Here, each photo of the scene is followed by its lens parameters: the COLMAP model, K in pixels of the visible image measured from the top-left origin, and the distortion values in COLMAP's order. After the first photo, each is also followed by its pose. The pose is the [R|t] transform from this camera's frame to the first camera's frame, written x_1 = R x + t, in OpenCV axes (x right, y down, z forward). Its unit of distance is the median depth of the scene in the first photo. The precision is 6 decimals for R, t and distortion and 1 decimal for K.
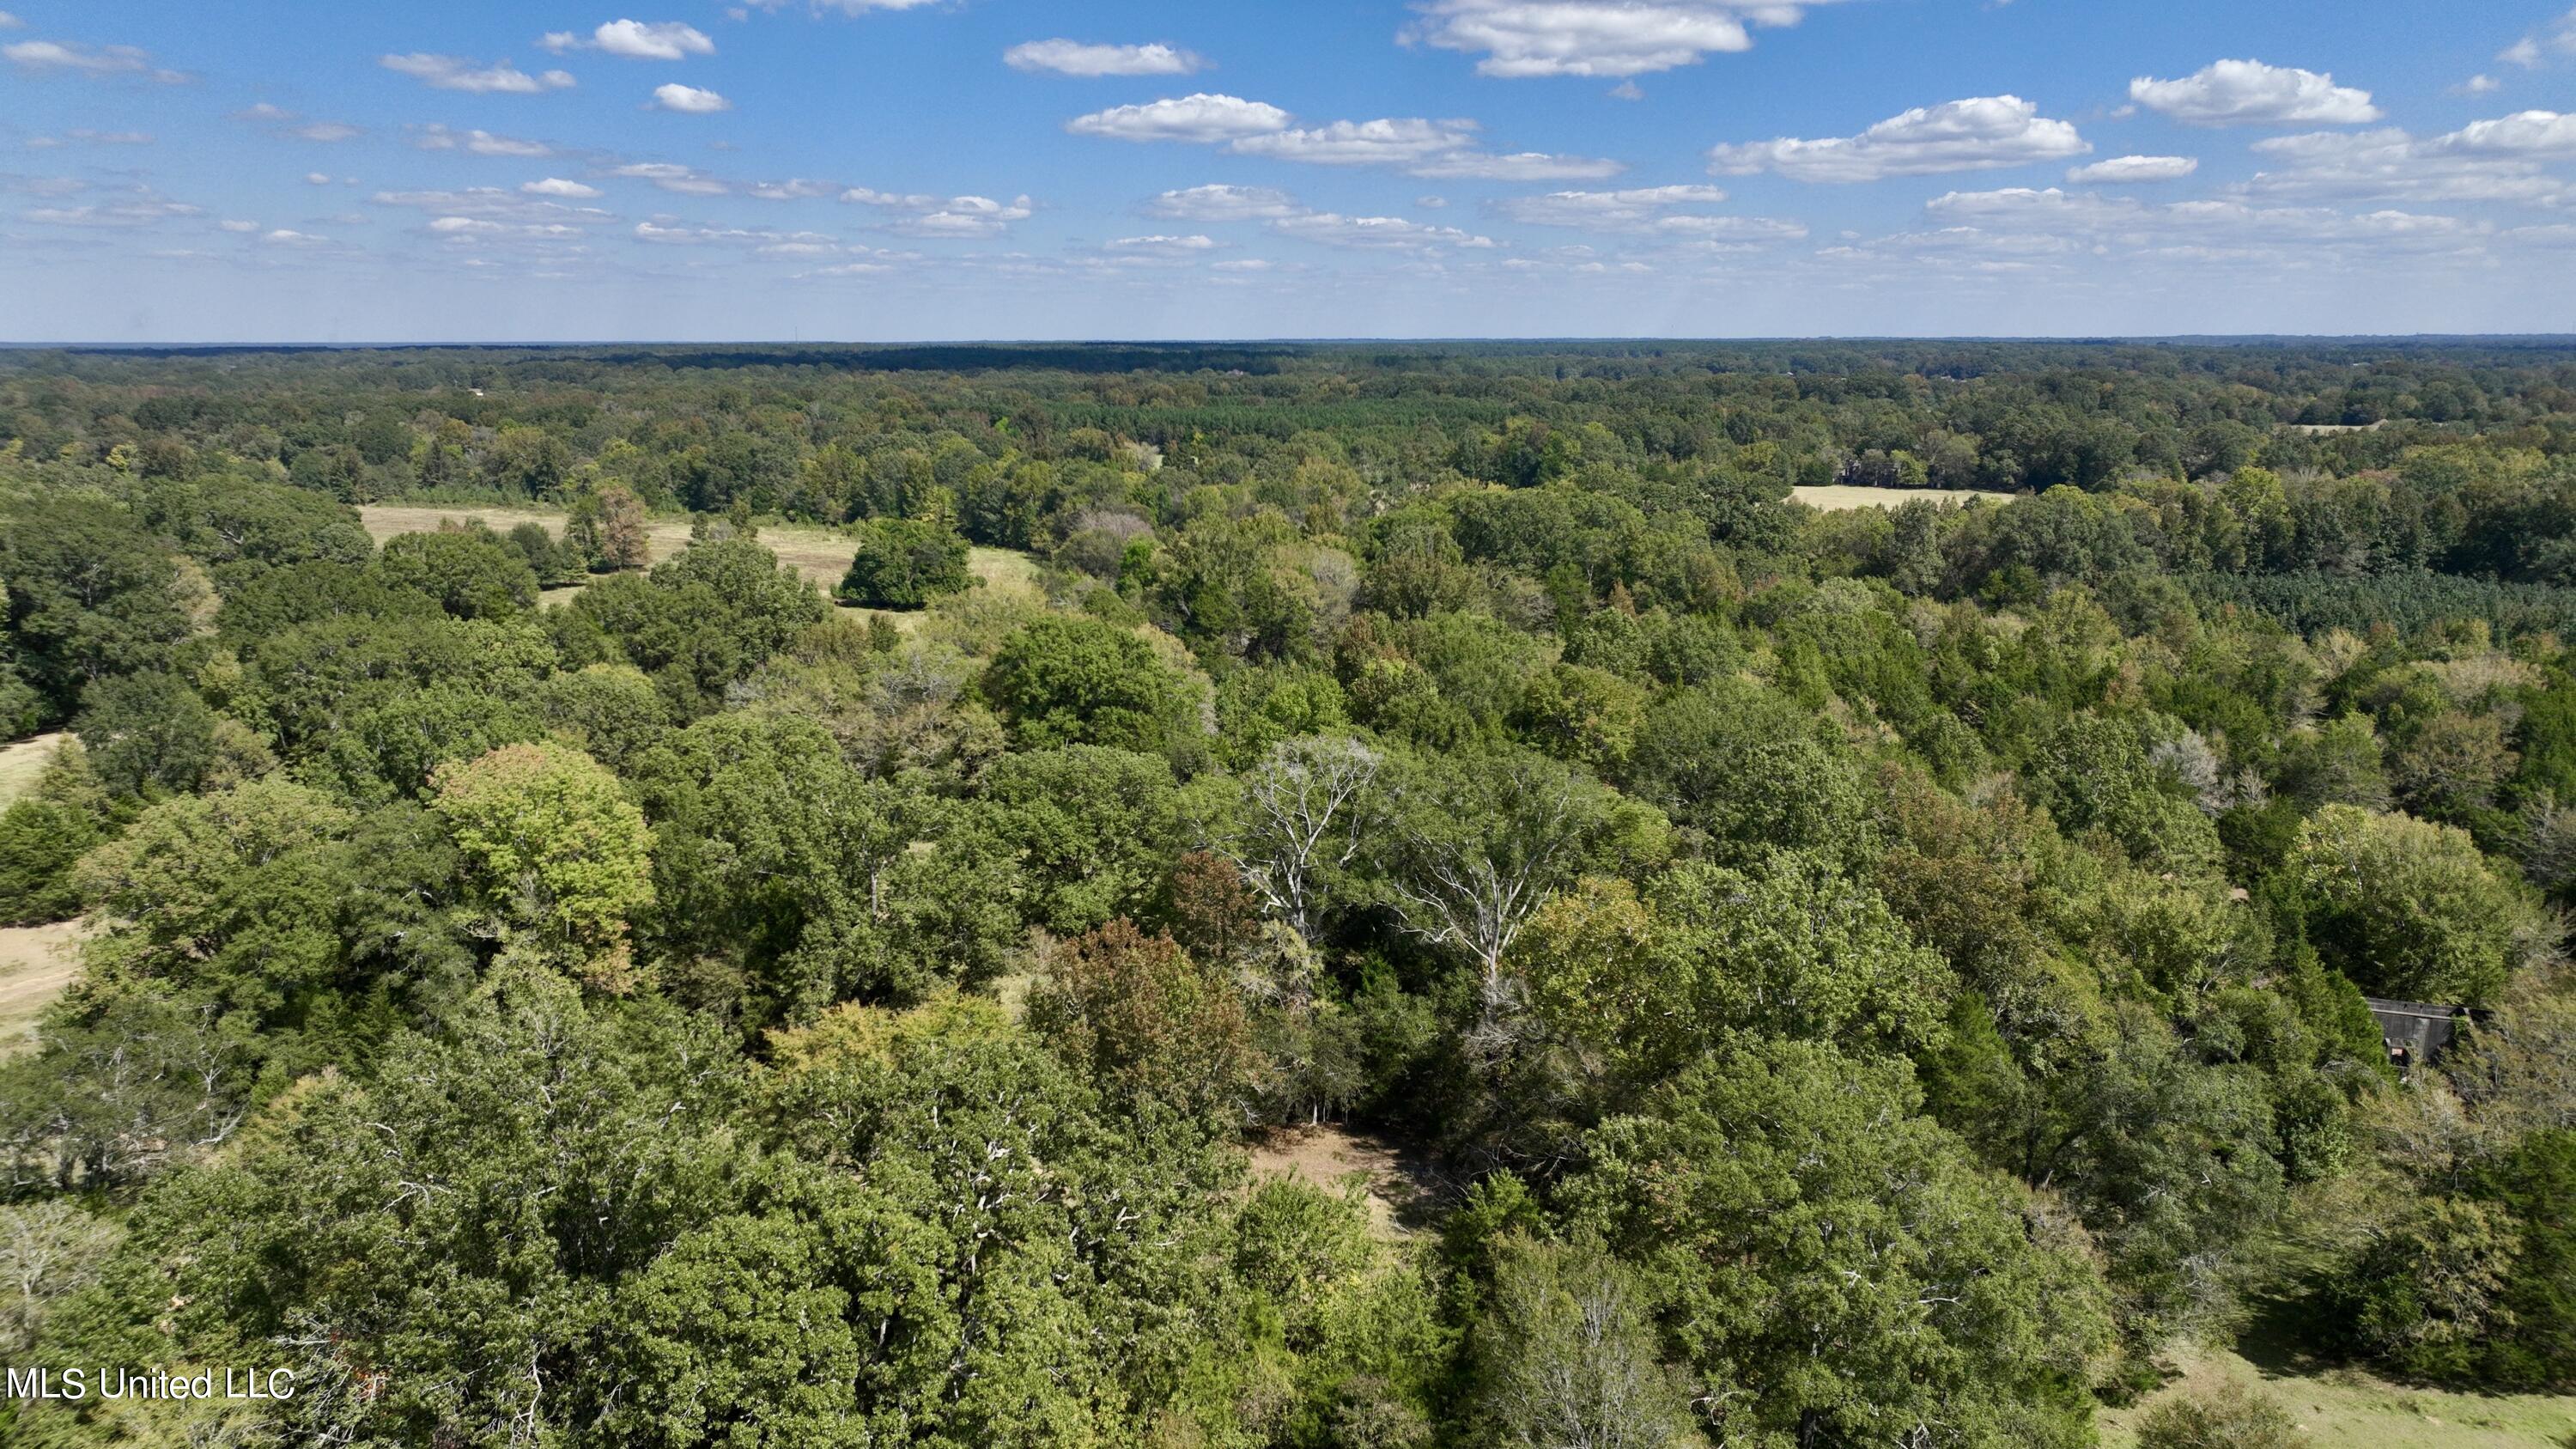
lens RADIAL K [[1843.3, 0, 1289.1], [0, 1843.3, 722.0], [0, 0, 1]] dist [-0.000169, 0.024185]
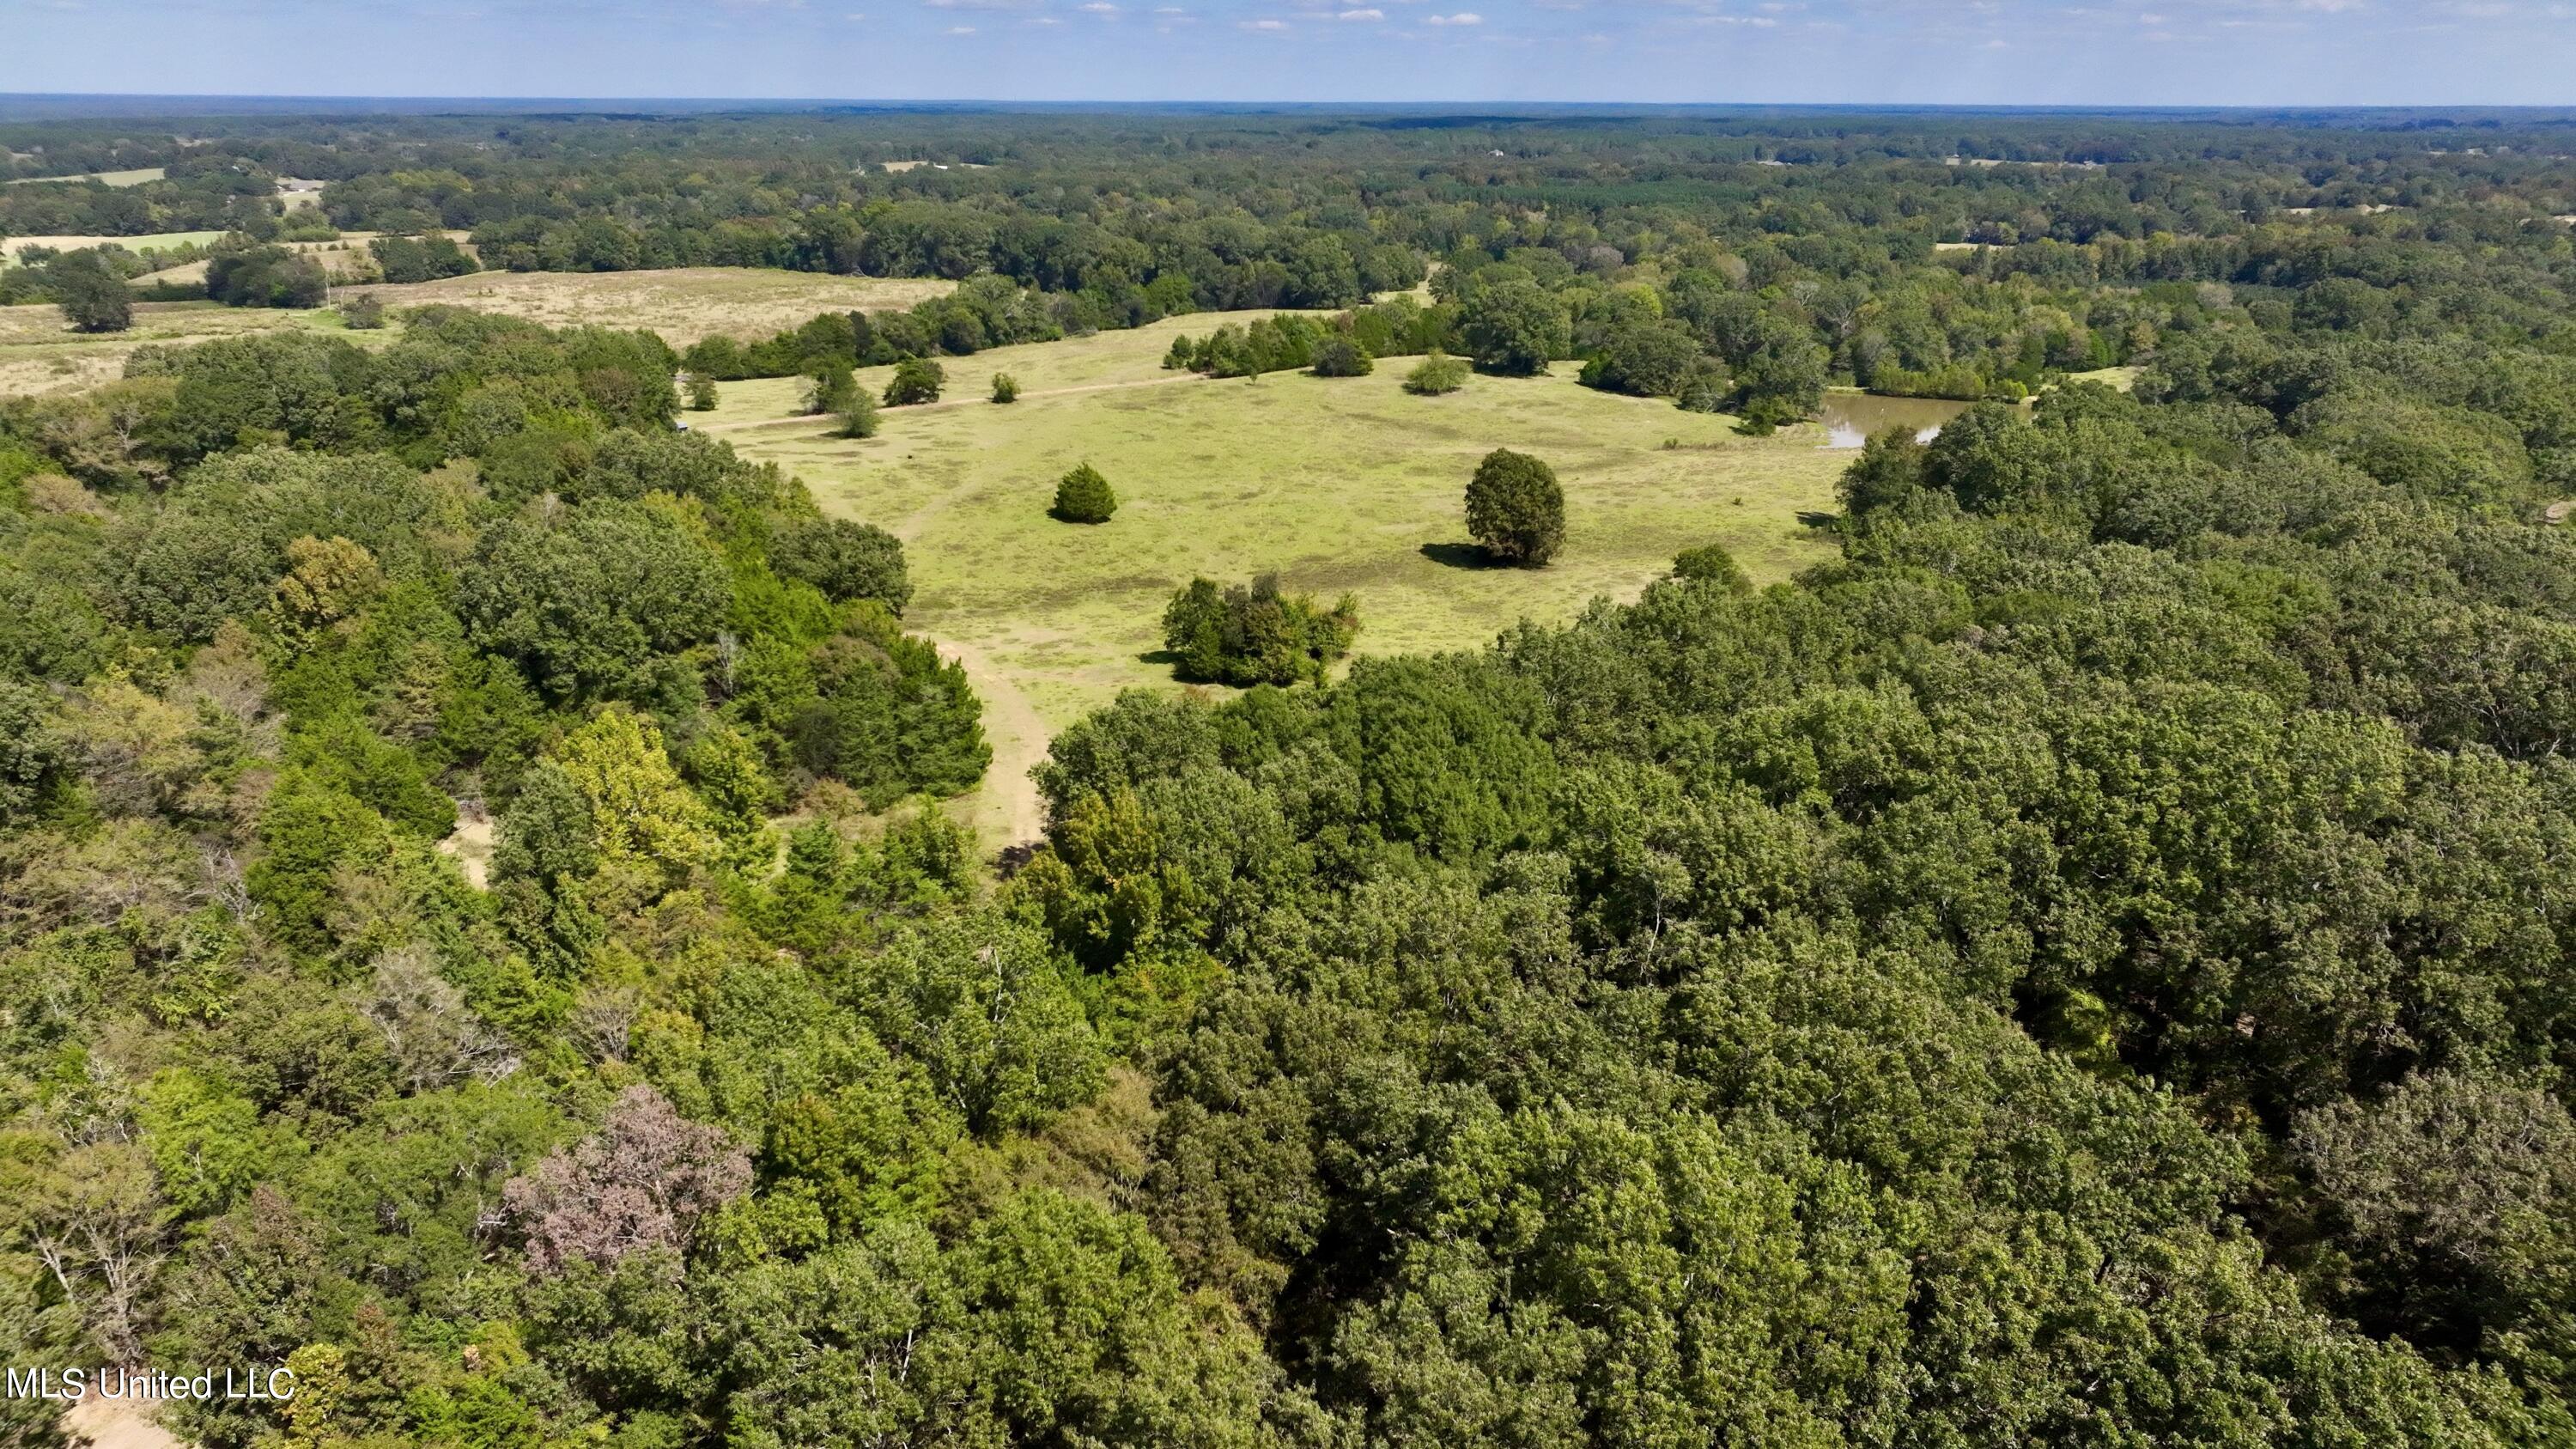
lens RADIAL K [[1843.3, 0, 1295.7], [0, 1843.3, 726.8], [0, 0, 1]] dist [-0.000169, 0.024185]
pose [[0.997208, 0.030891, -0.067984, -0.174761], [-0.022277, 0.992032, 0.123998, 0.109354], [0.071272, -0.122138, 0.989951, -0.730744]]
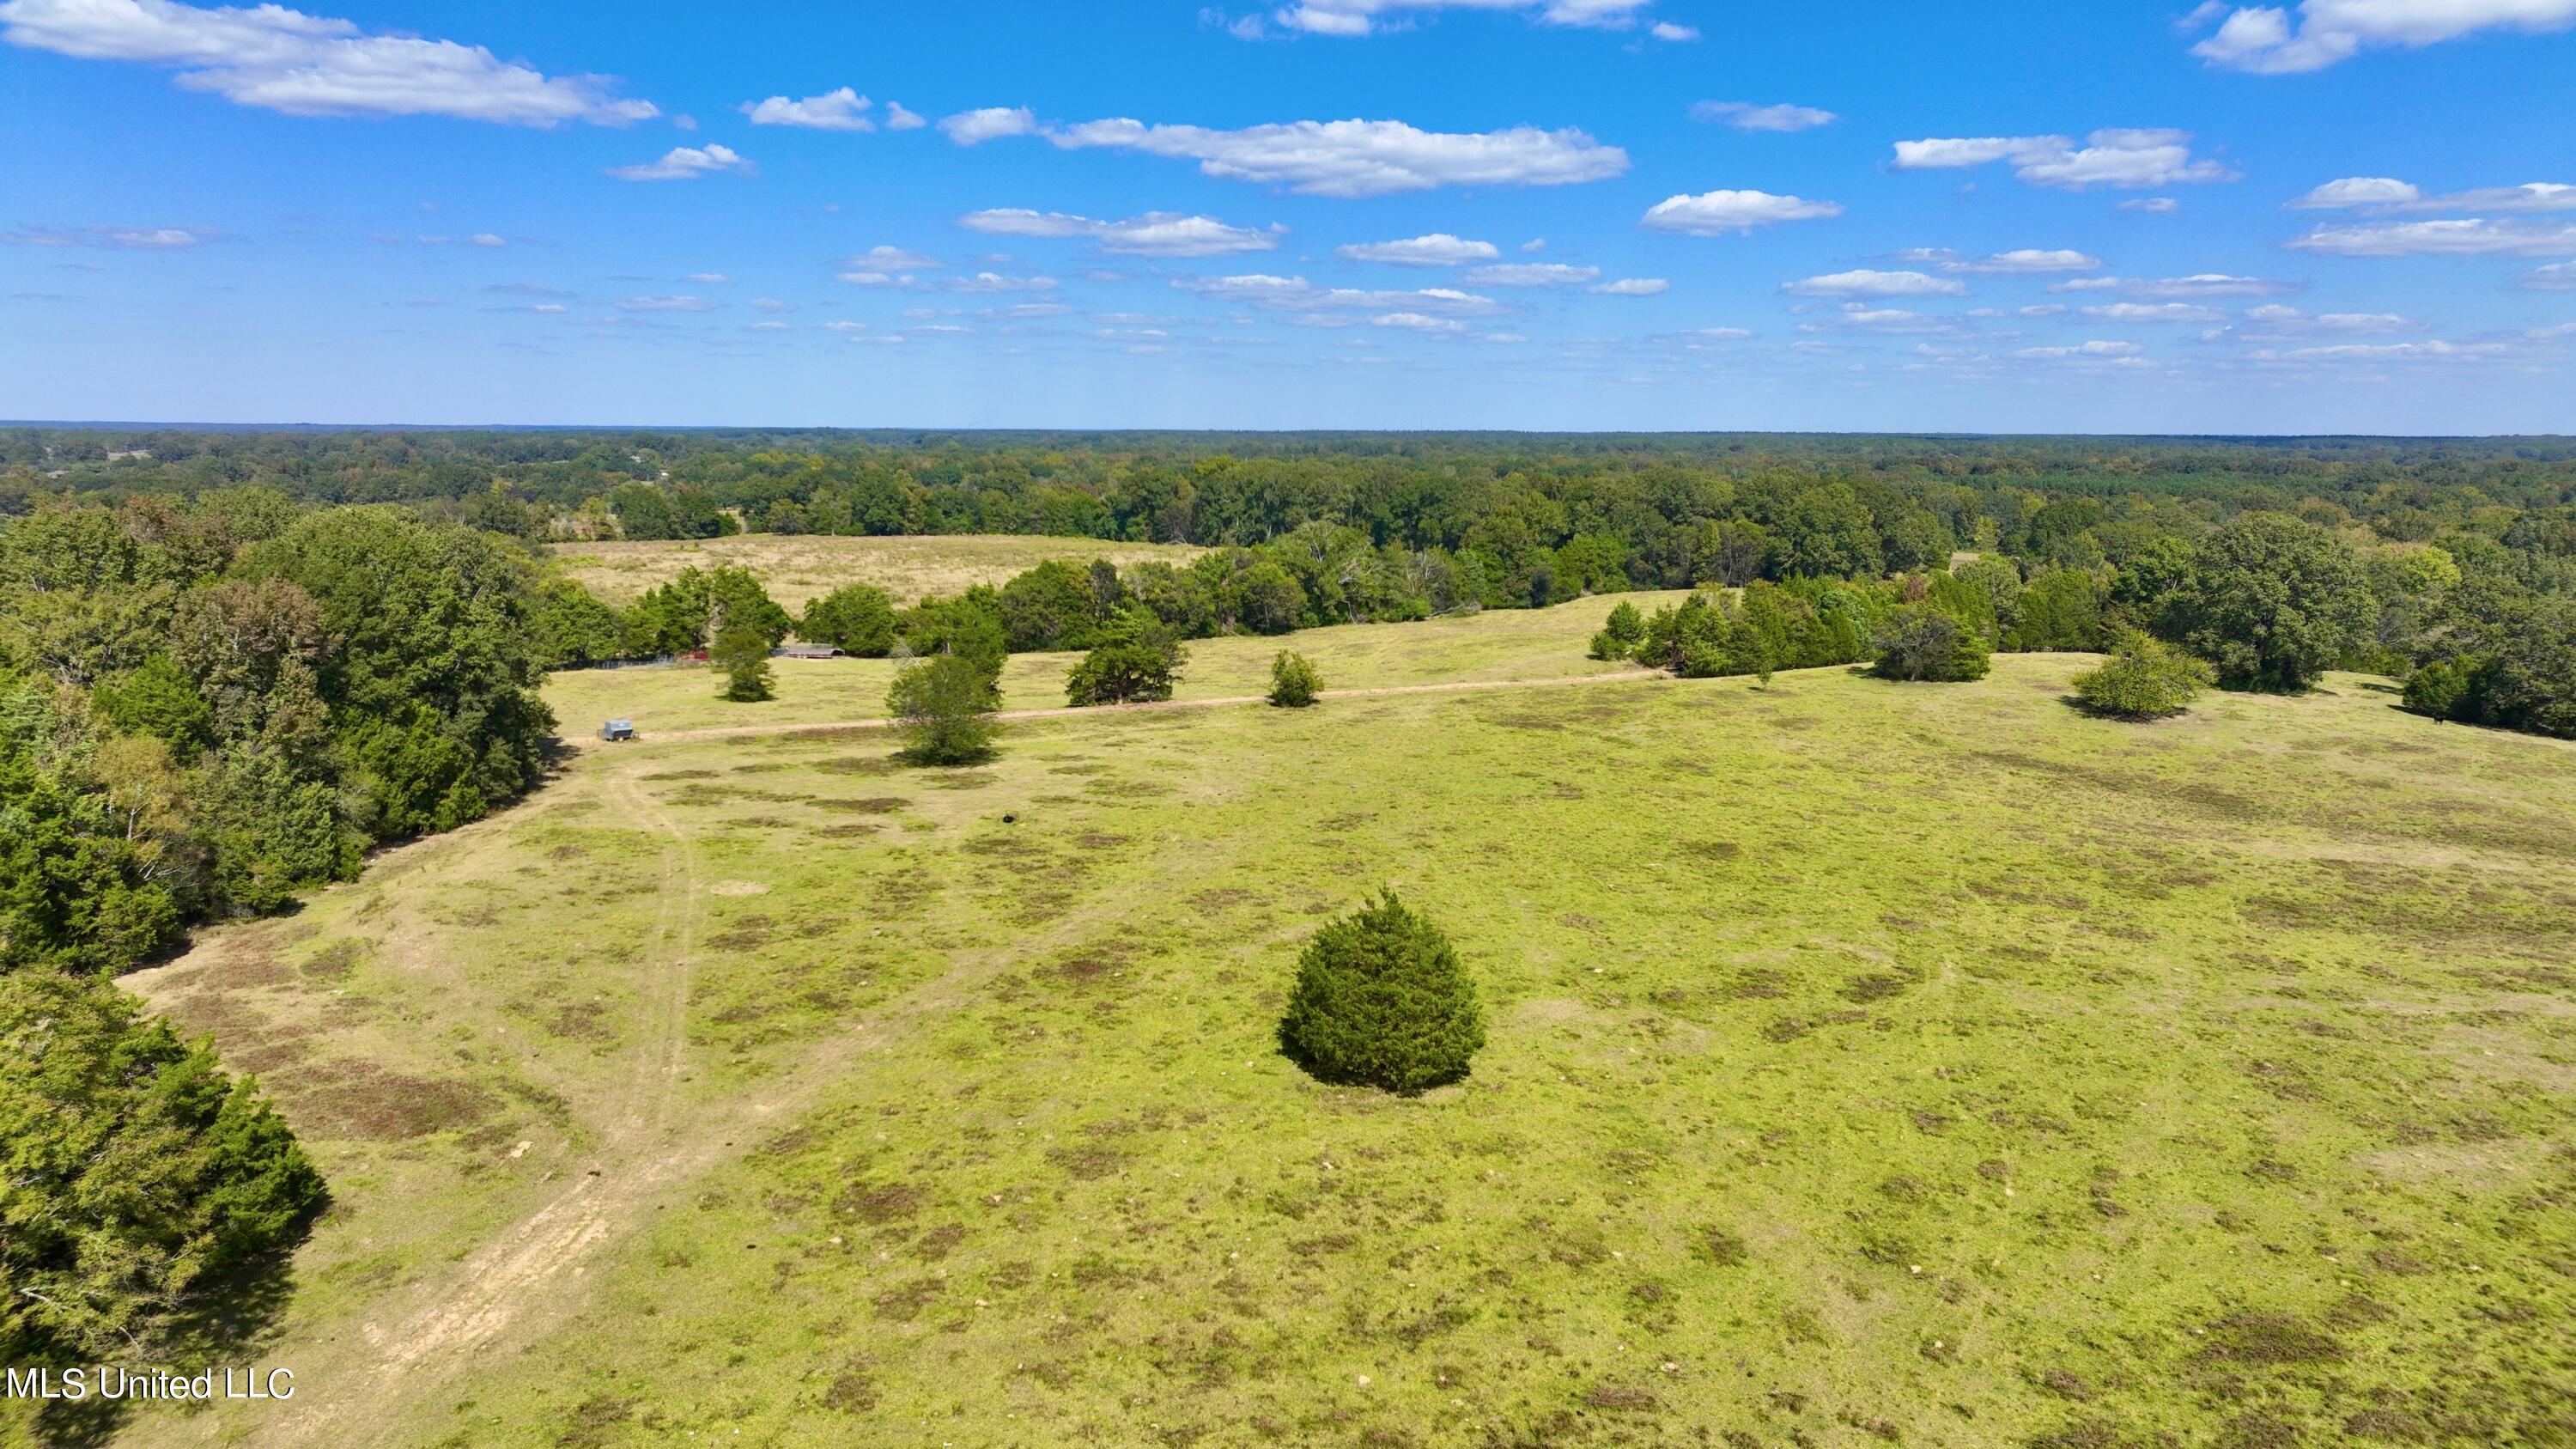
lens RADIAL K [[1843.3, 0, 1288.4], [0, 1843.3, 710.0], [0, 0, 1]] dist [-0.000169, 0.024185]
pose [[0.958073, 0.052287, -0.281714, -0.231664], [-0.067675, 0.996685, -0.045165, 0.094402], [0.278419, 0.062336, 0.958435, -0.393265]]
